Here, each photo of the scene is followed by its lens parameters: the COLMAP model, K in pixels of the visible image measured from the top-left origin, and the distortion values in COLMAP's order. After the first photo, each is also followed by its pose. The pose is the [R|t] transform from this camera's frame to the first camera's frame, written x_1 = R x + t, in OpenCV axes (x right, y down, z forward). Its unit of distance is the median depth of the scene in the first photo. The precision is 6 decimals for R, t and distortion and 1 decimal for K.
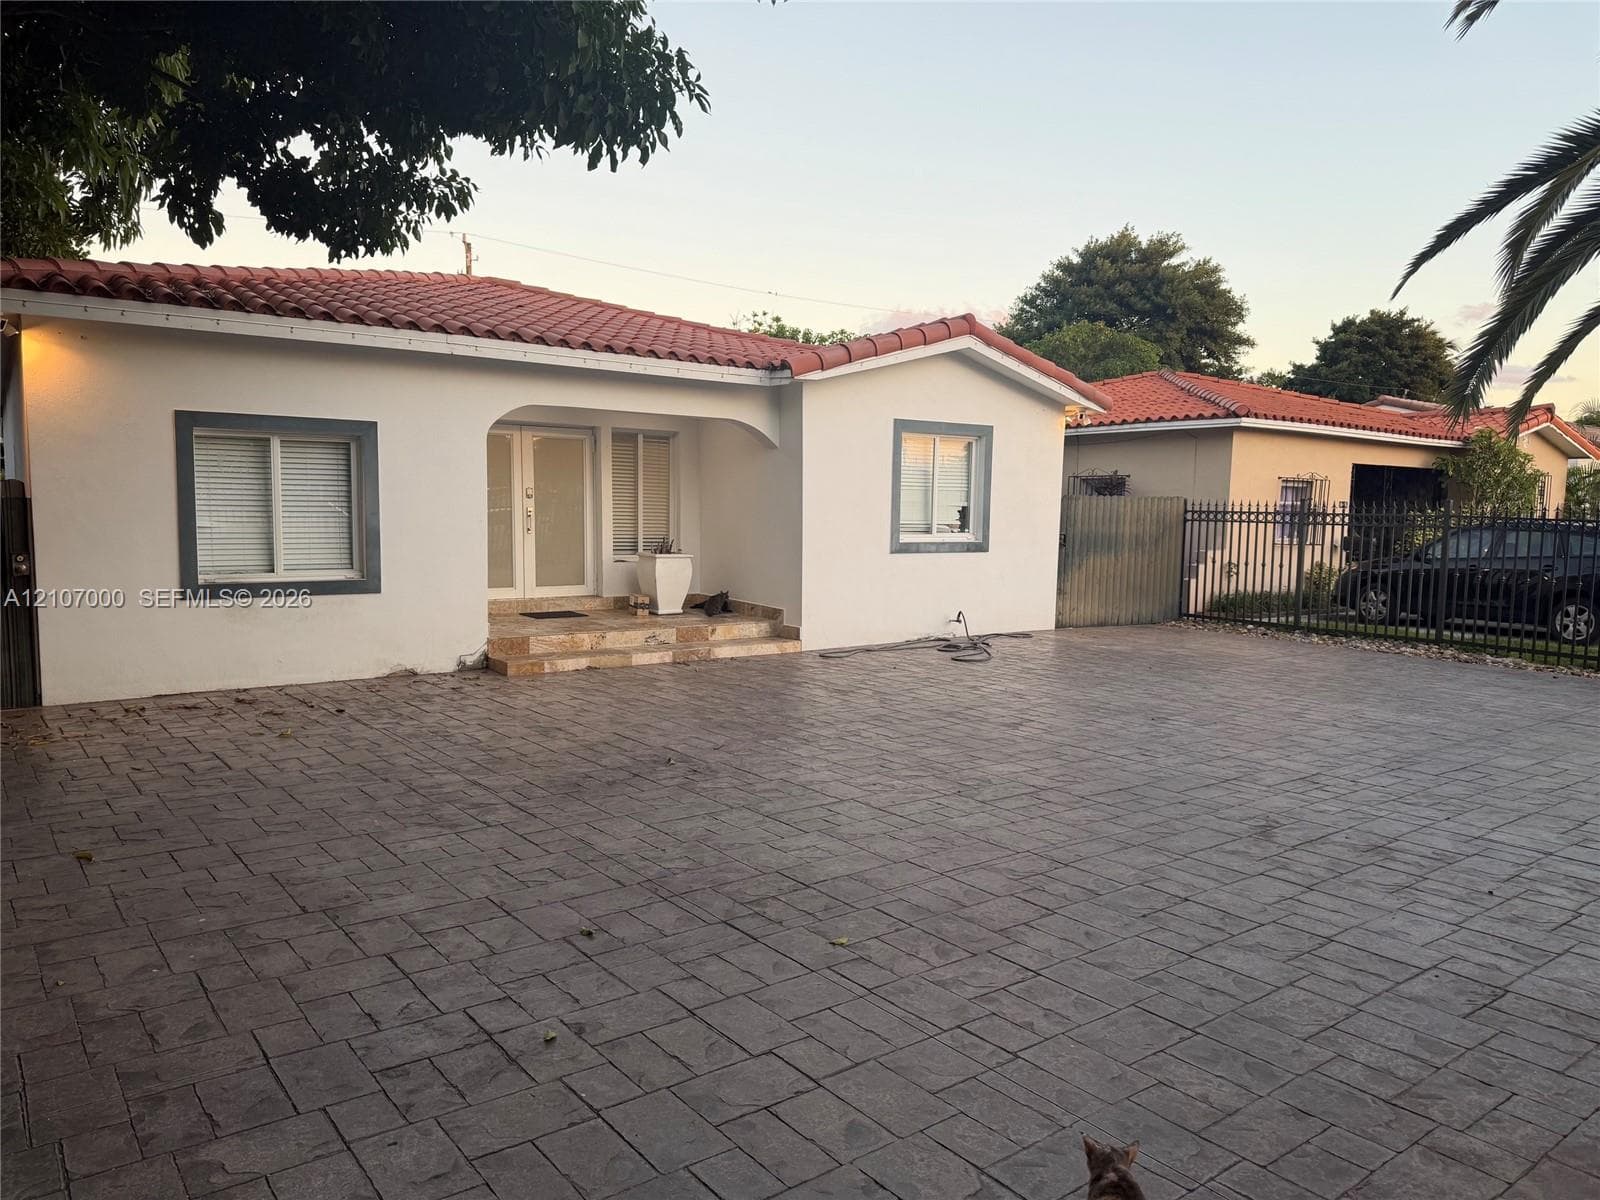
lens RADIAL K [[1113.5, 0, 800.0], [0, 1113.5, 600.0], [0, 0, 1]] dist [0.145010, -0.251590]
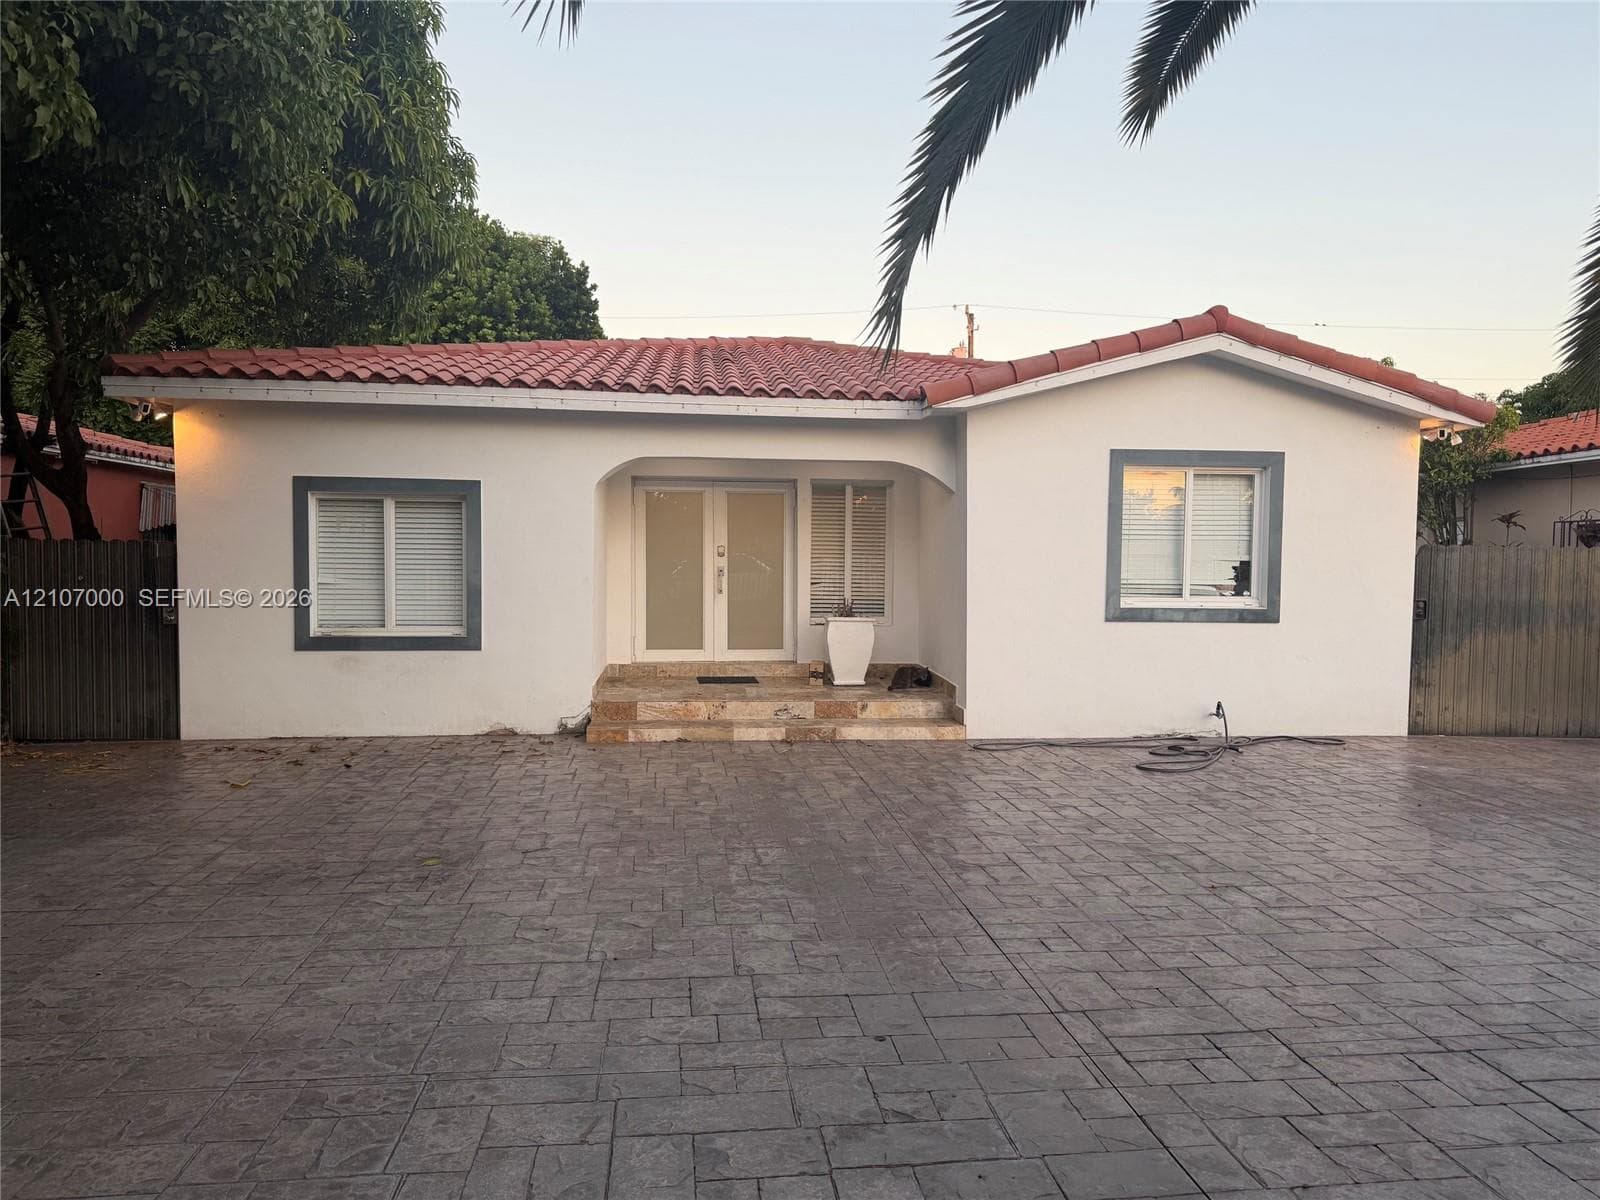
lens RADIAL K [[1113.5, 0, 800.0], [0, 1113.5, 600.0], [0, 0, 1]] dist [0.145010, -0.251590]
pose [[0.862333, 0.009954, -0.506243, 0.325615], [-0.039692, 0.998059, -0.047988, -0.011922], [0.504783, 0.061475, 0.861054, 0.241544]]
